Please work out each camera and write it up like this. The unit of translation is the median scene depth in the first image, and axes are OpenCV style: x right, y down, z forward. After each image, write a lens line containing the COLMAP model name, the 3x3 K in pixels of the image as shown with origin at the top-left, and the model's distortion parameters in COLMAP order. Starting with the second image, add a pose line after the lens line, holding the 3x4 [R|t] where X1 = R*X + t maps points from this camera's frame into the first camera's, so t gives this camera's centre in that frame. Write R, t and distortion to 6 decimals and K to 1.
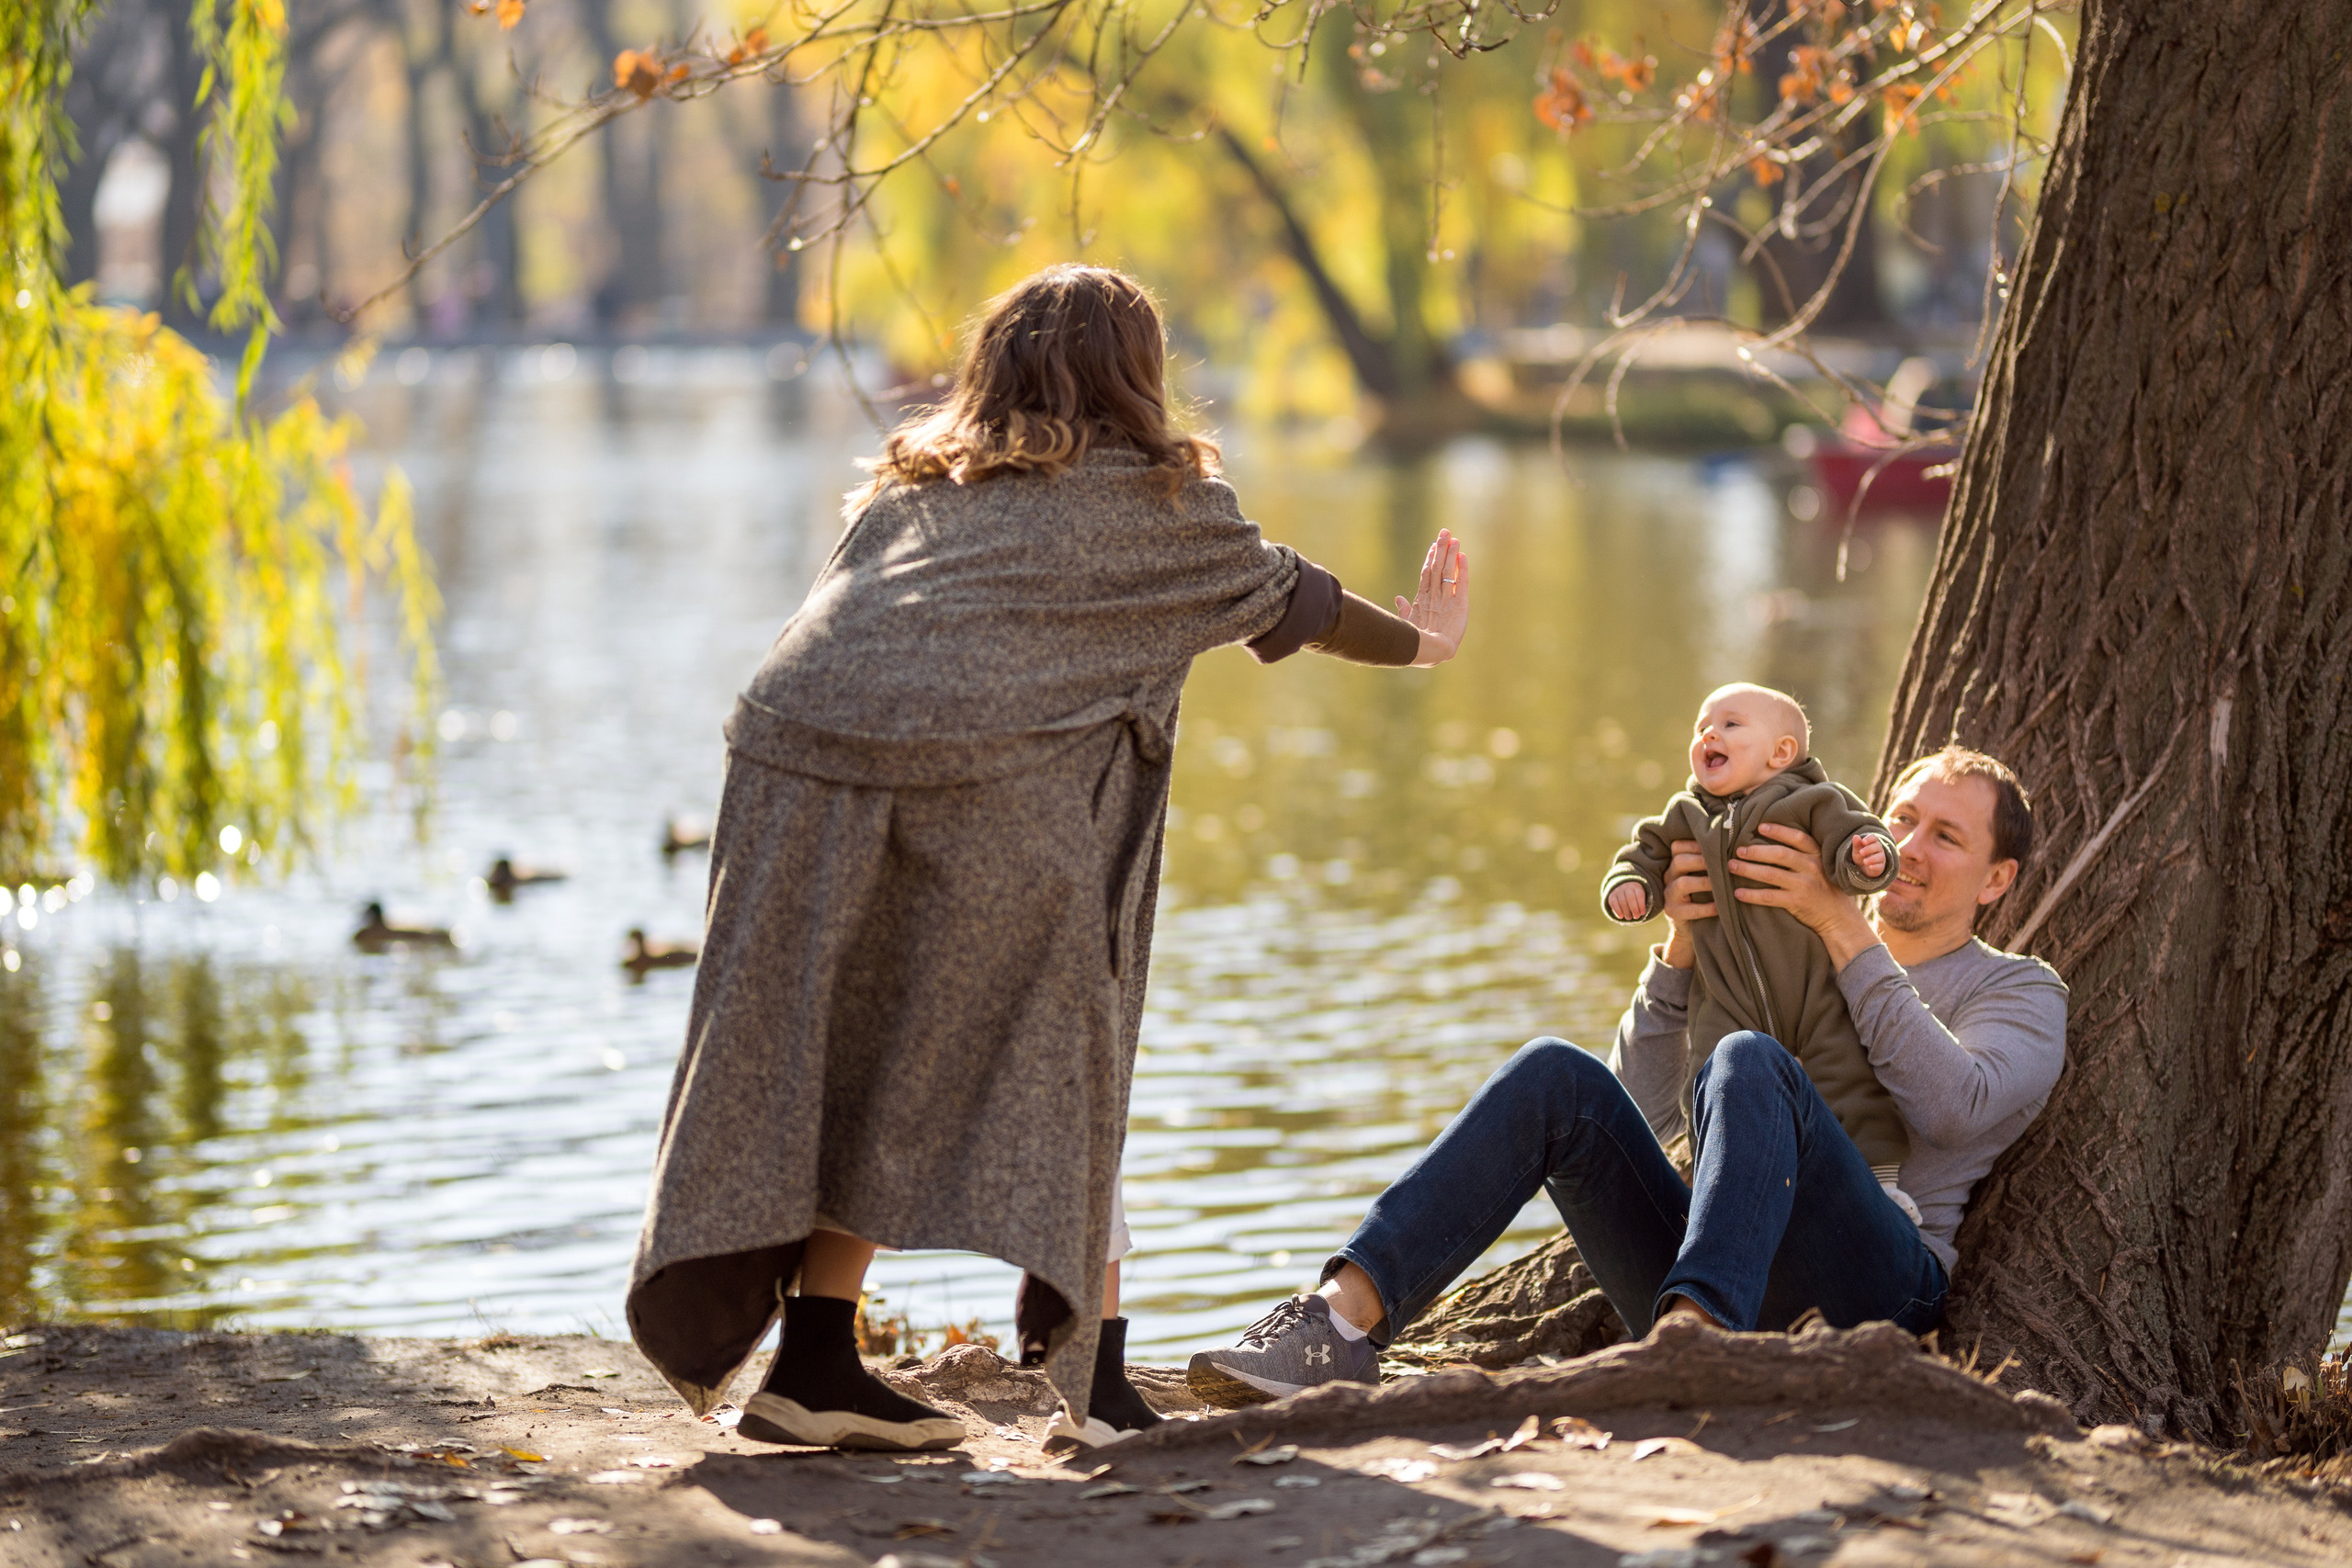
lens RADIAL K [[5575.8, 0, 1054.7], [0, 5575.8, 763.9], [0, 0, 1]] dist [-0.042207, -0.539259]
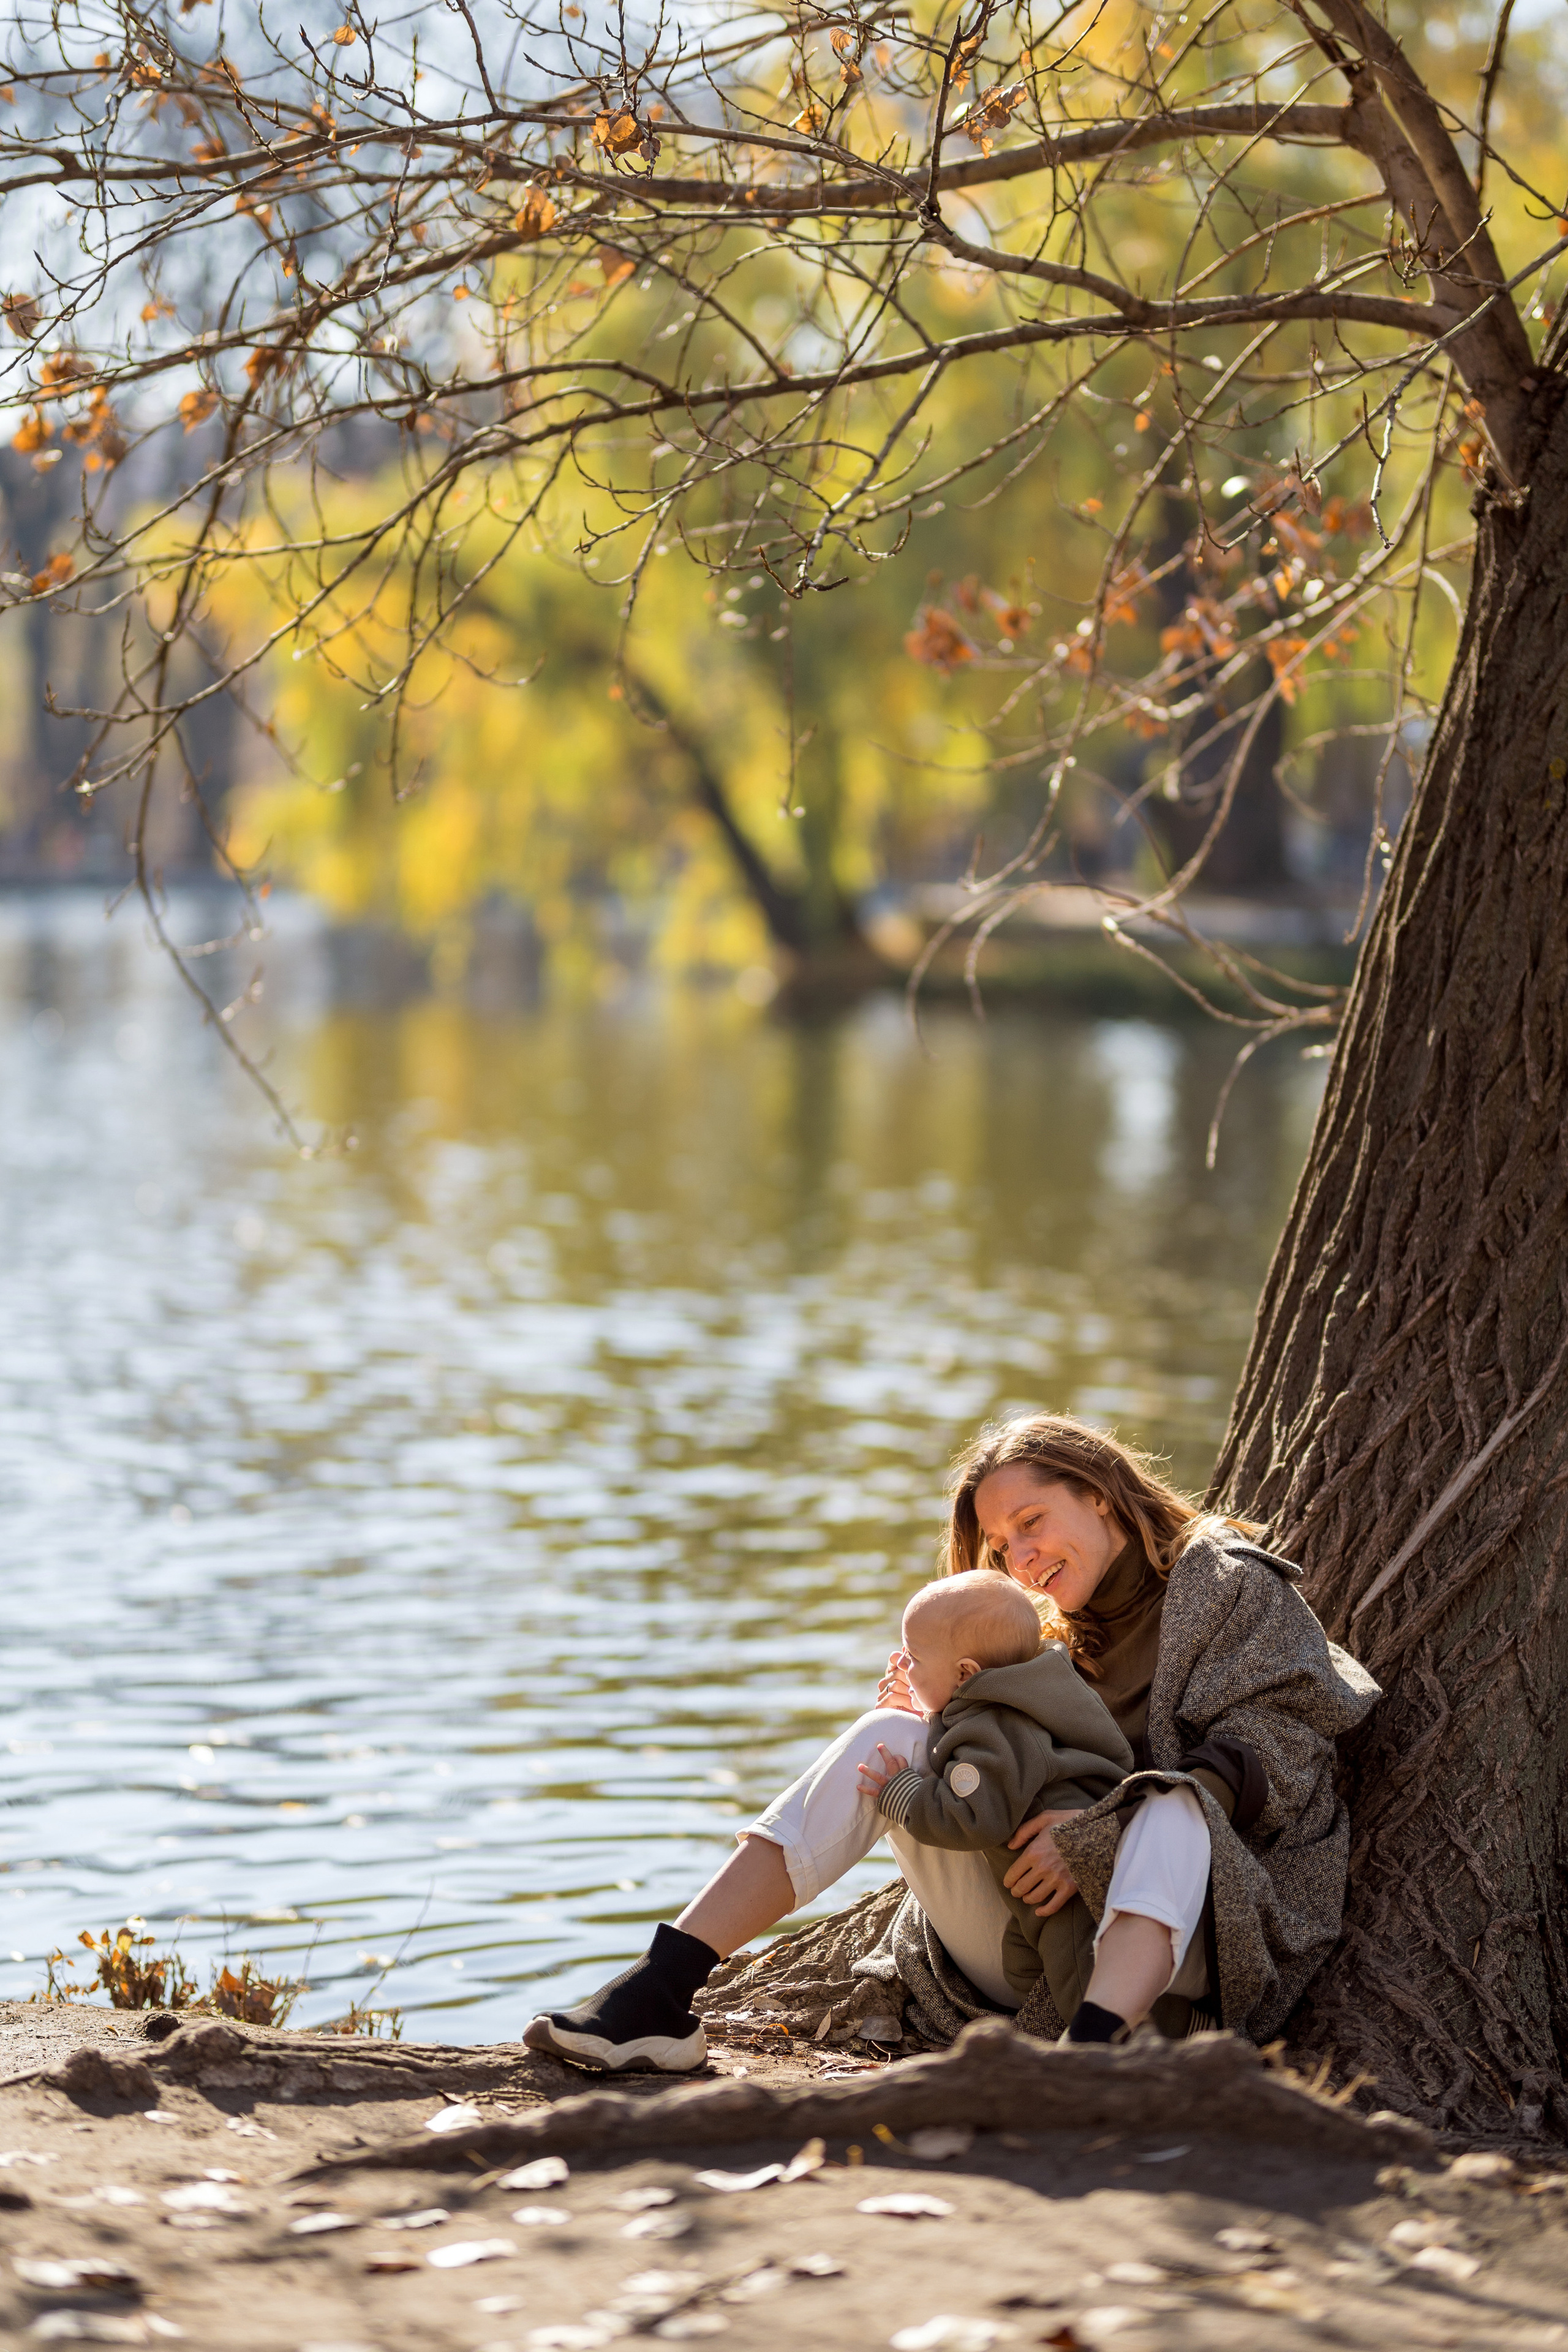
lens RADIAL K [[5492.3, 0, 653.5], [0, 5492.3, 1136.7], [0, 0, 1]] dist [-0.035211, -0.263144]
pose [[0.999350, 0.016675, 0.031971, 0.021492], [-0.015682, 0.999394, -0.031078, -0.009317], [-0.032470, 0.030556, 0.999006, 0.097545]]
